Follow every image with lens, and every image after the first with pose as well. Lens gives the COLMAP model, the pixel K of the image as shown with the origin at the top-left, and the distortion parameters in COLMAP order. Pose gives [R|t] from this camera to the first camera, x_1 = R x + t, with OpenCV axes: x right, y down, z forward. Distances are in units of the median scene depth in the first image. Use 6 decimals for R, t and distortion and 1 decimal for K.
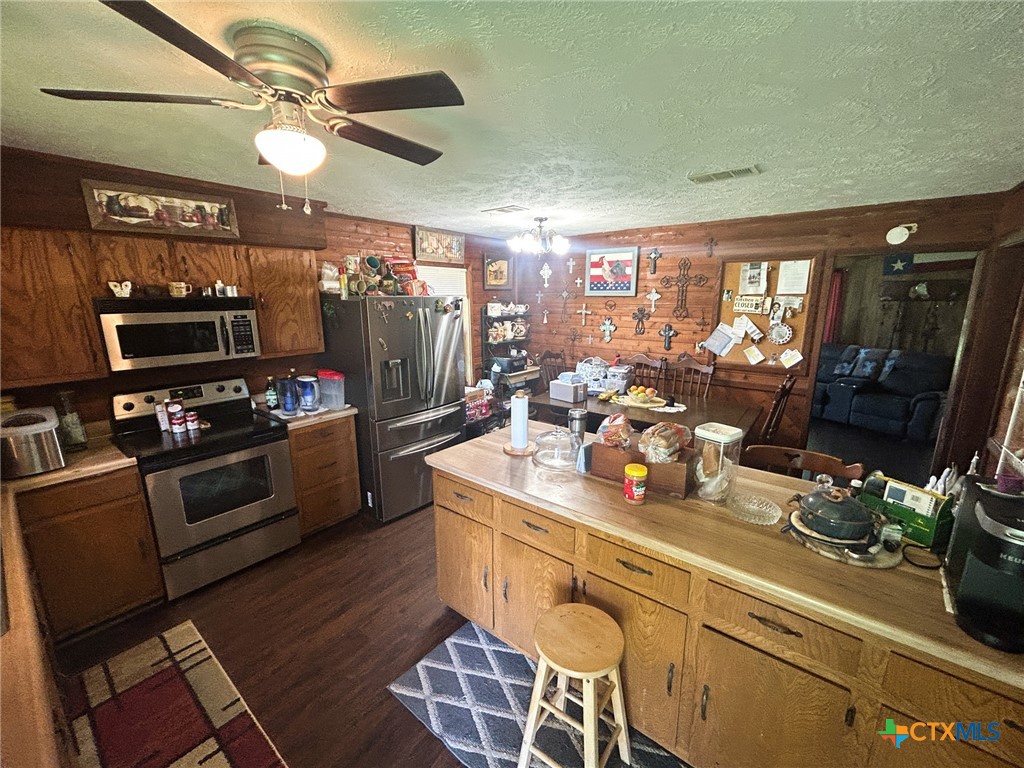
lens RADIAL K [[416.4, 0, 512.0], [0, 416.4, 384.0], [0, 0, 1]] dist [-0.000523, 0.000604]
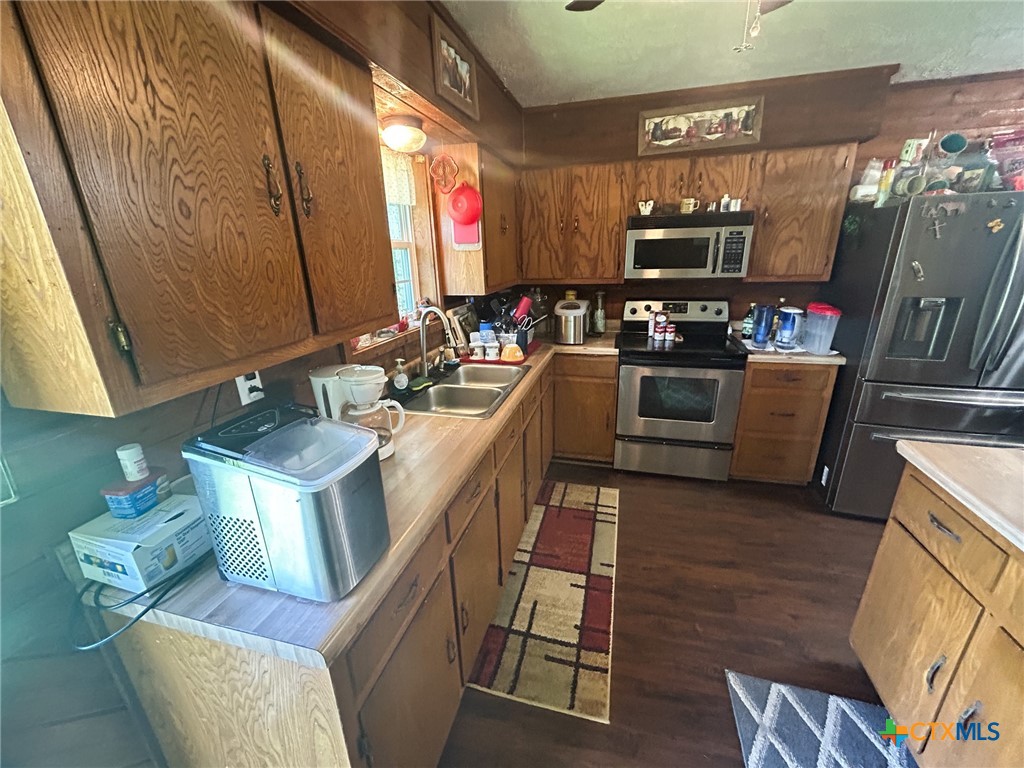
lens RADIAL K [[416.4, 0, 512.0], [0, 416.4, 384.0], [0, 0, 1]] dist [-0.000523, 0.000604]
pose [[0.404006, 0.279528, -0.871001, 0.066661], [-0.165924, 0.958766, 0.230732, 0.035492], [0.899582, 0.051303, 0.433727, 0.150904]]
